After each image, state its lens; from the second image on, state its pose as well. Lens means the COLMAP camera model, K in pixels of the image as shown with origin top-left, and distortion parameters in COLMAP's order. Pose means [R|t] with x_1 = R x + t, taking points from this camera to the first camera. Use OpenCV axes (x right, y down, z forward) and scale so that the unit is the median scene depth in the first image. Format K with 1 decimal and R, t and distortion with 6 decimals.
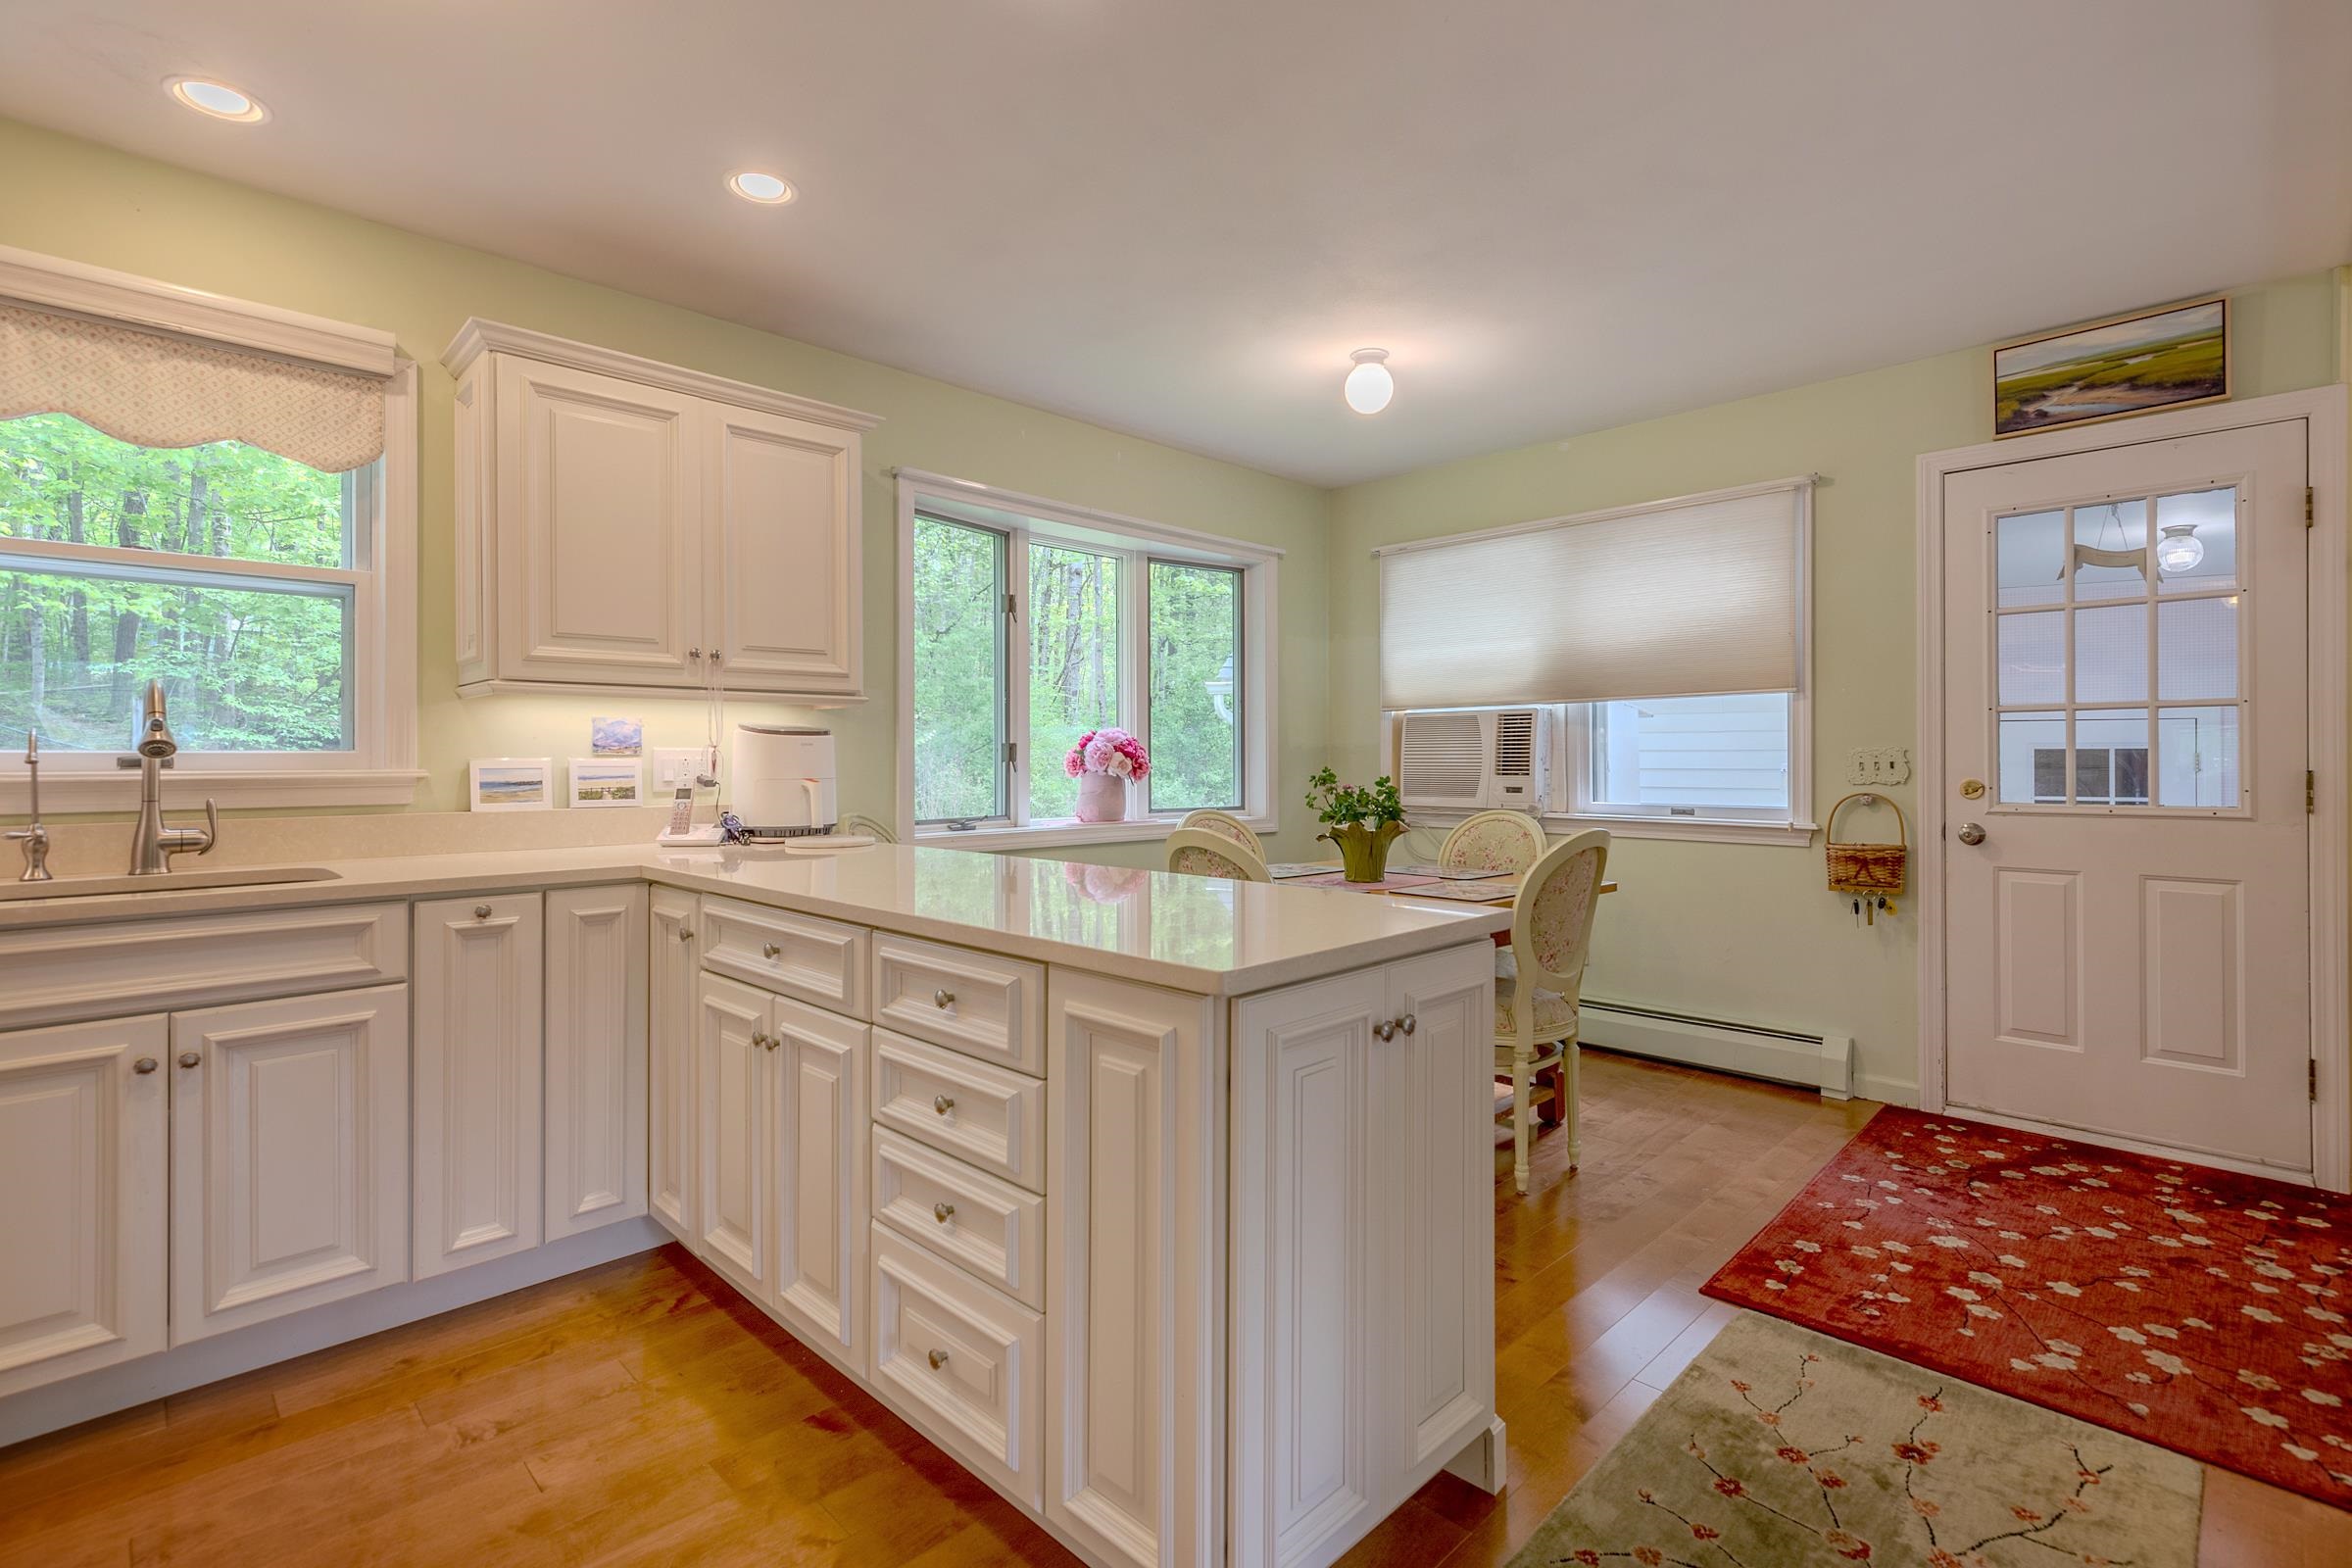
lens RADIAL K [[1072.3, 0, 1184.1], [0, 1072.3, 754.6], [0, 0, 1]] dist [0.001593, 0.000333]
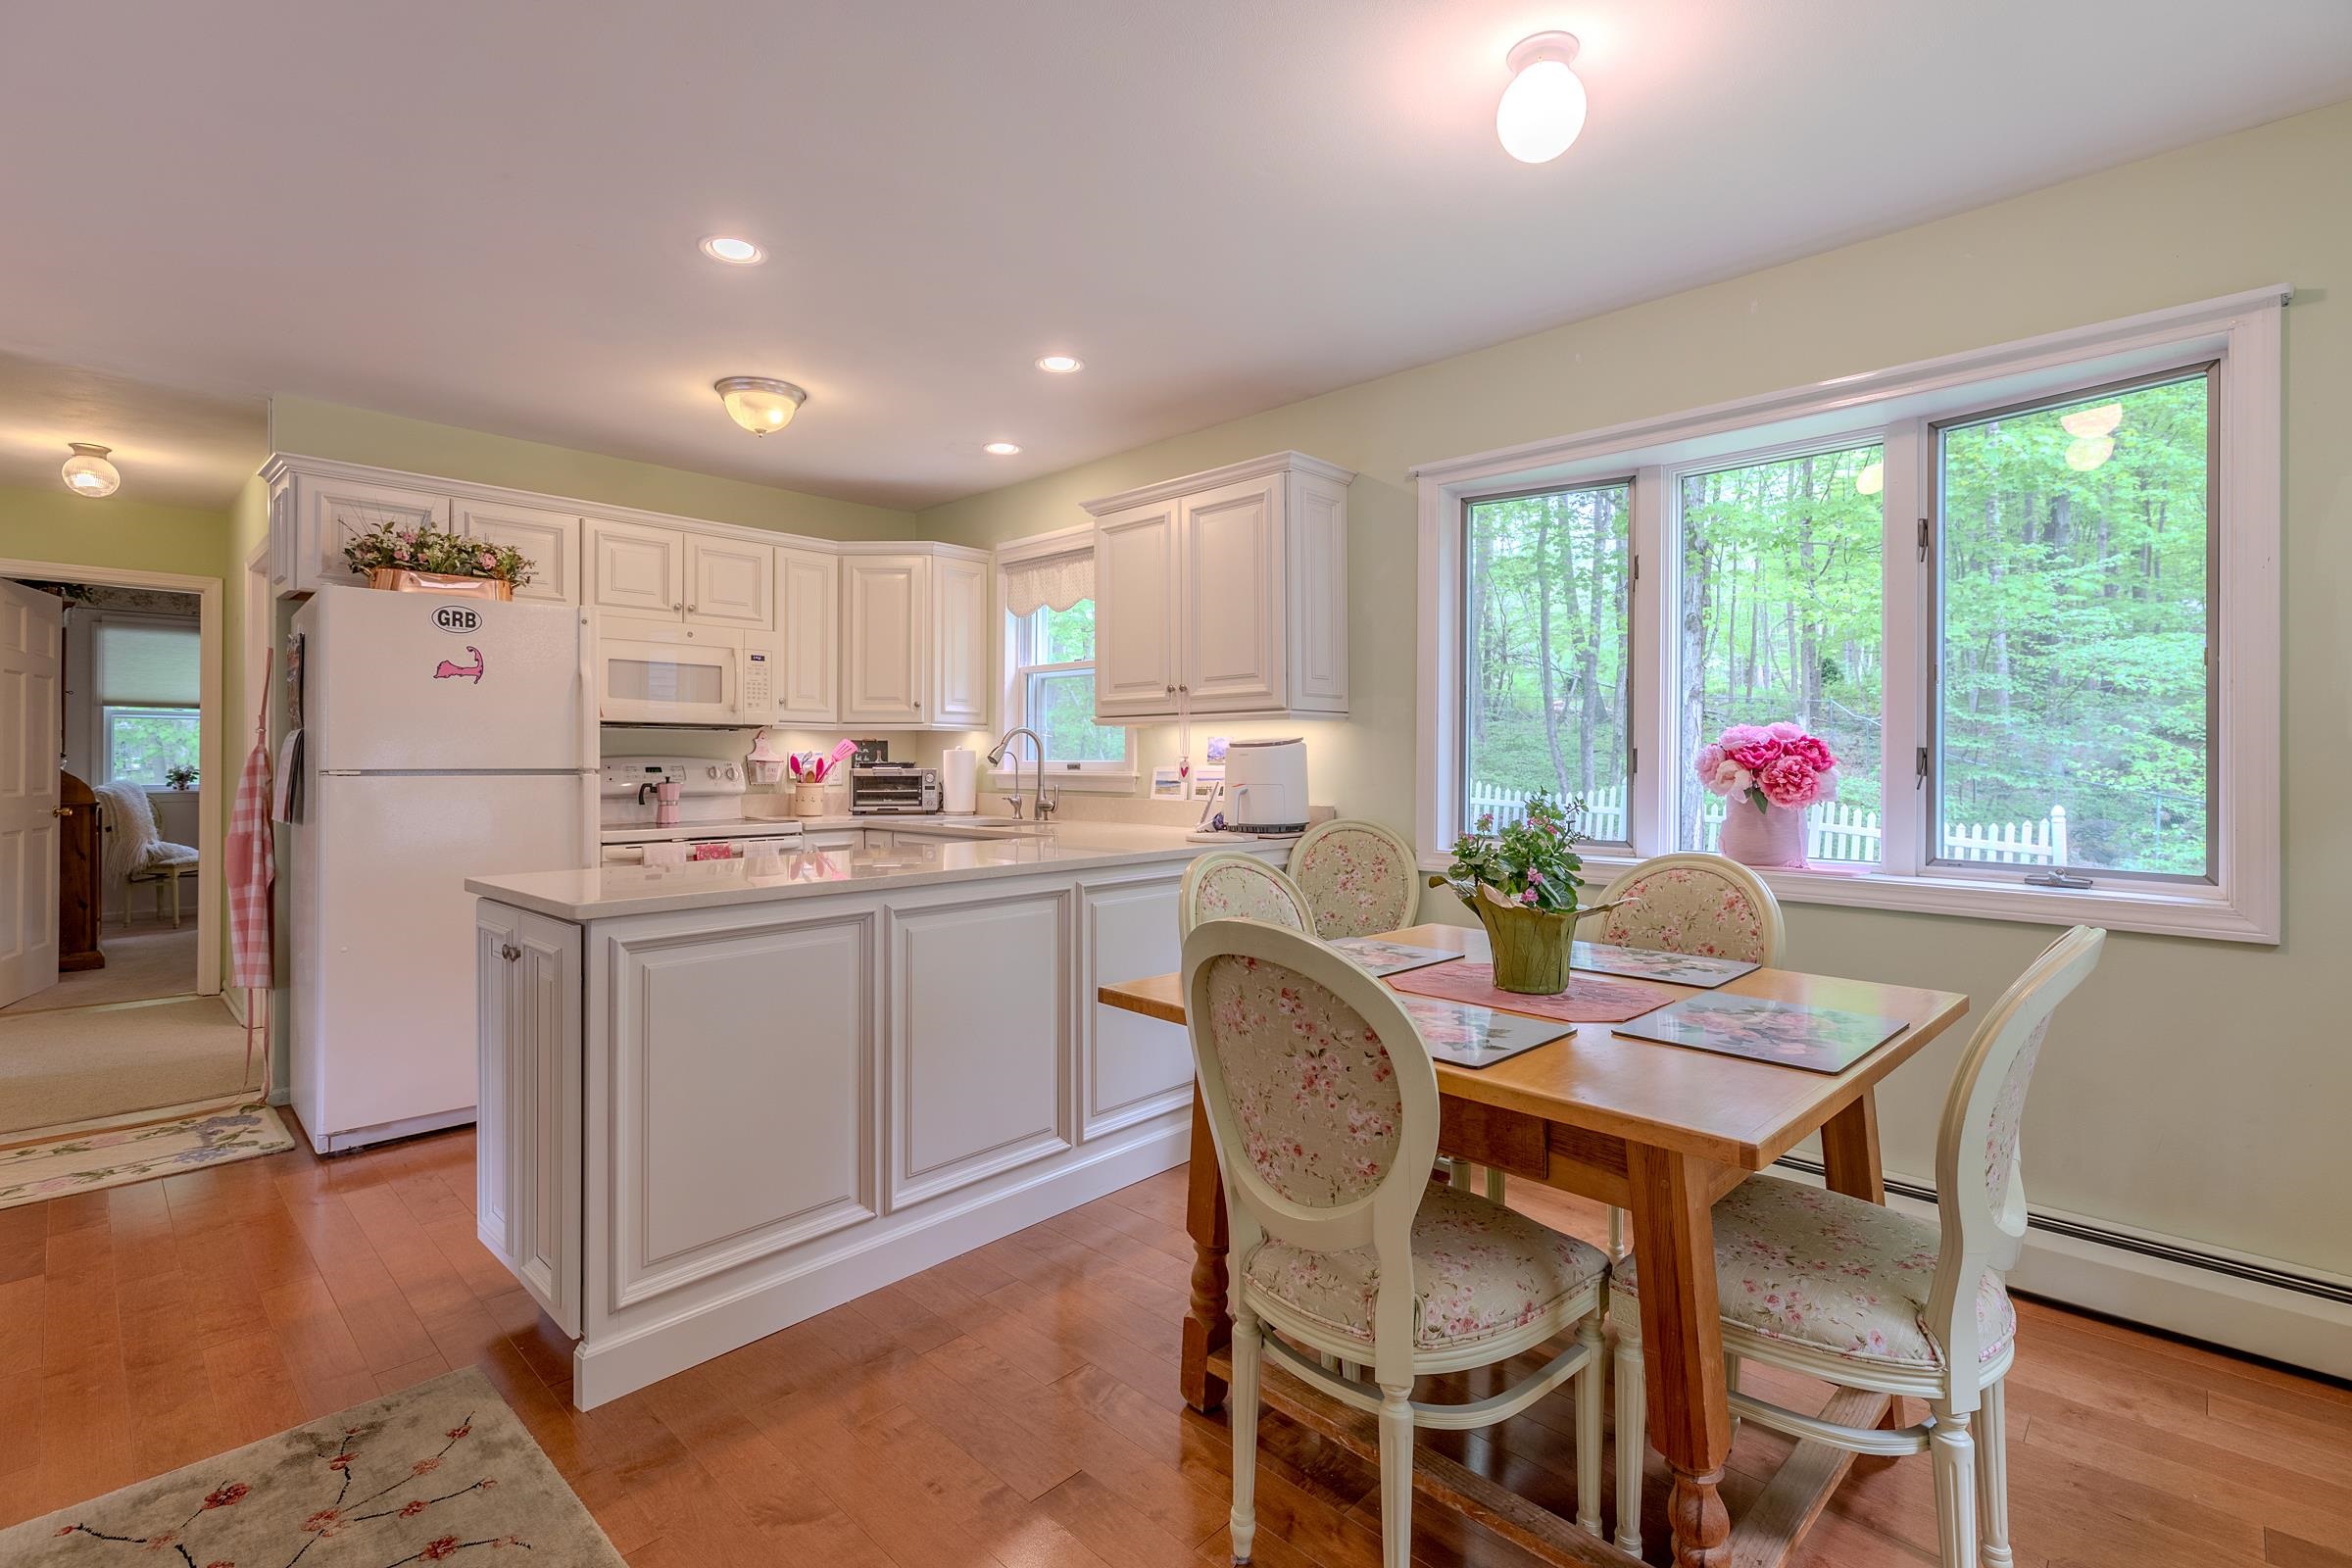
lens RADIAL K [[1086.2, 0, 1150.8], [0, 1086.2, 760.9], [0, 0, 1]] dist [0.002522, 0.000993]
pose [[0.010253, 0.002411, -0.999945, 0.780321], [0.001548, 0.999996, 0.002427, -0.005387], [0.999946, -0.001573, 0.010250, 0.821925]]
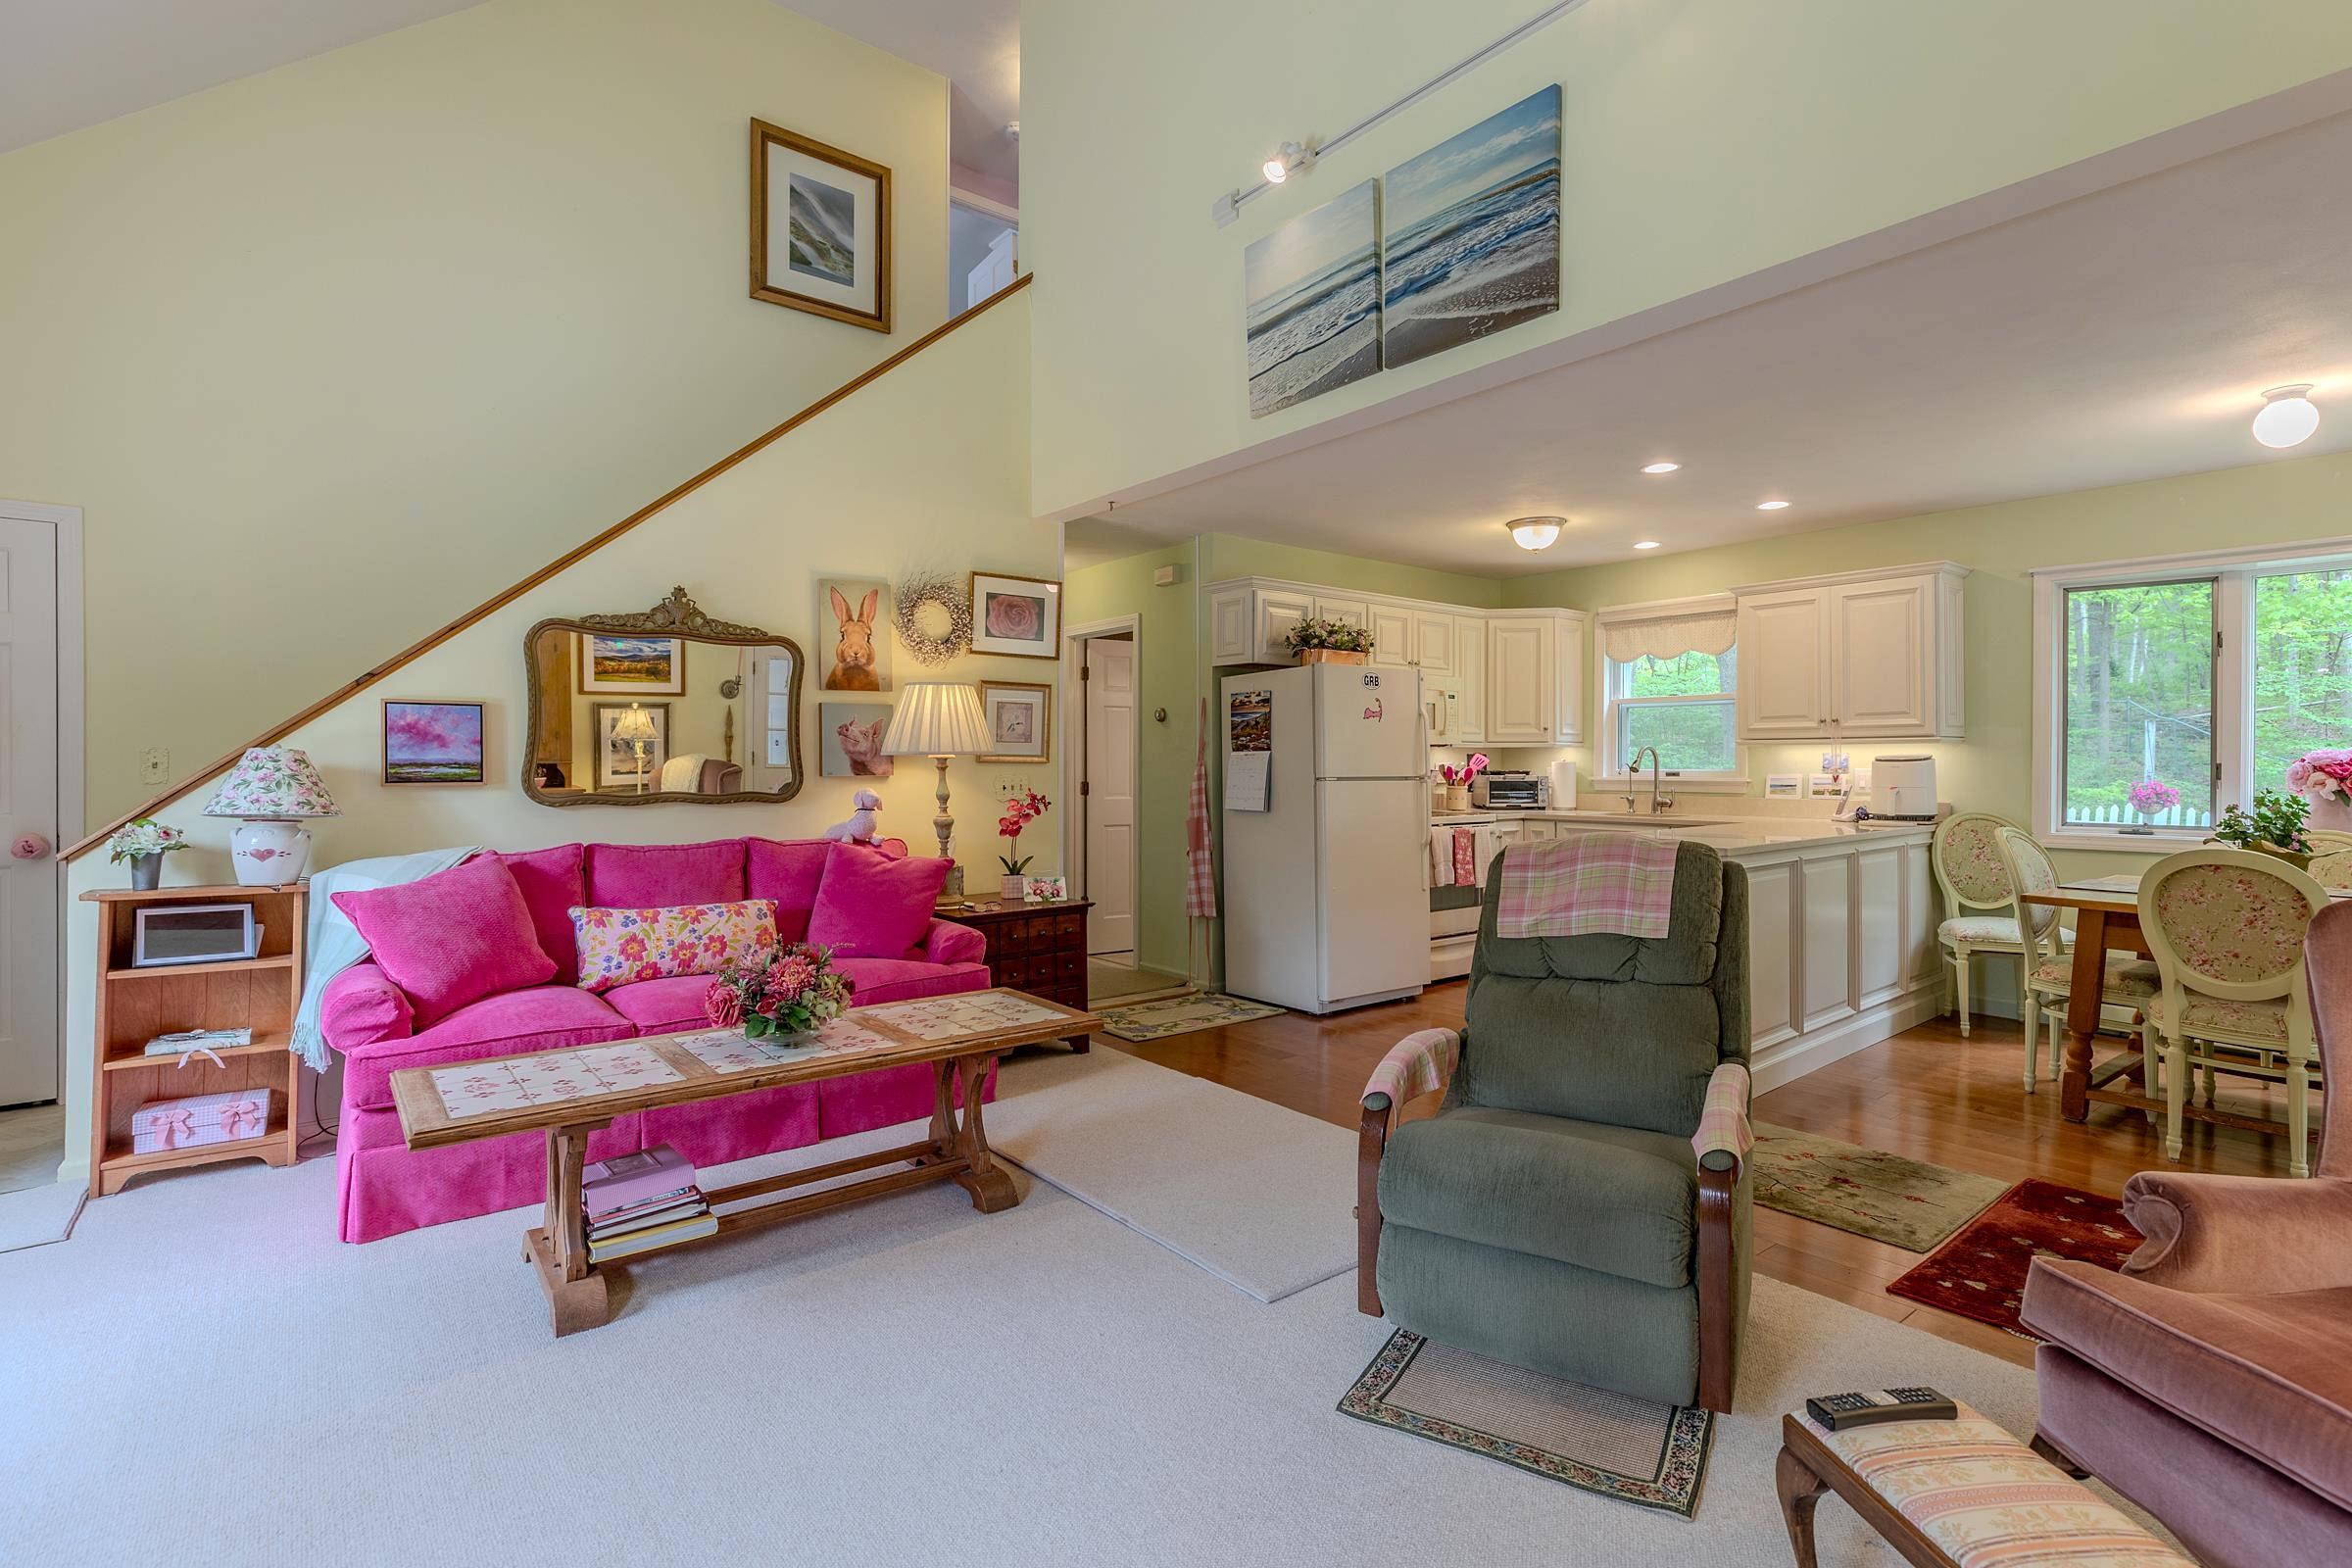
lens RADIAL K [[1104.3, 0, 1187.5], [0, 1104.3, 771.0], [0, 0, 1]] dist [0.001784, 0.000412]
pose [[-0.110072, 0.008121, -0.993890, 1.414081], [0.002321, 0.999966, 0.007914, -0.018447], [0.993921, -0.001436, -0.110087, 0.068066]]
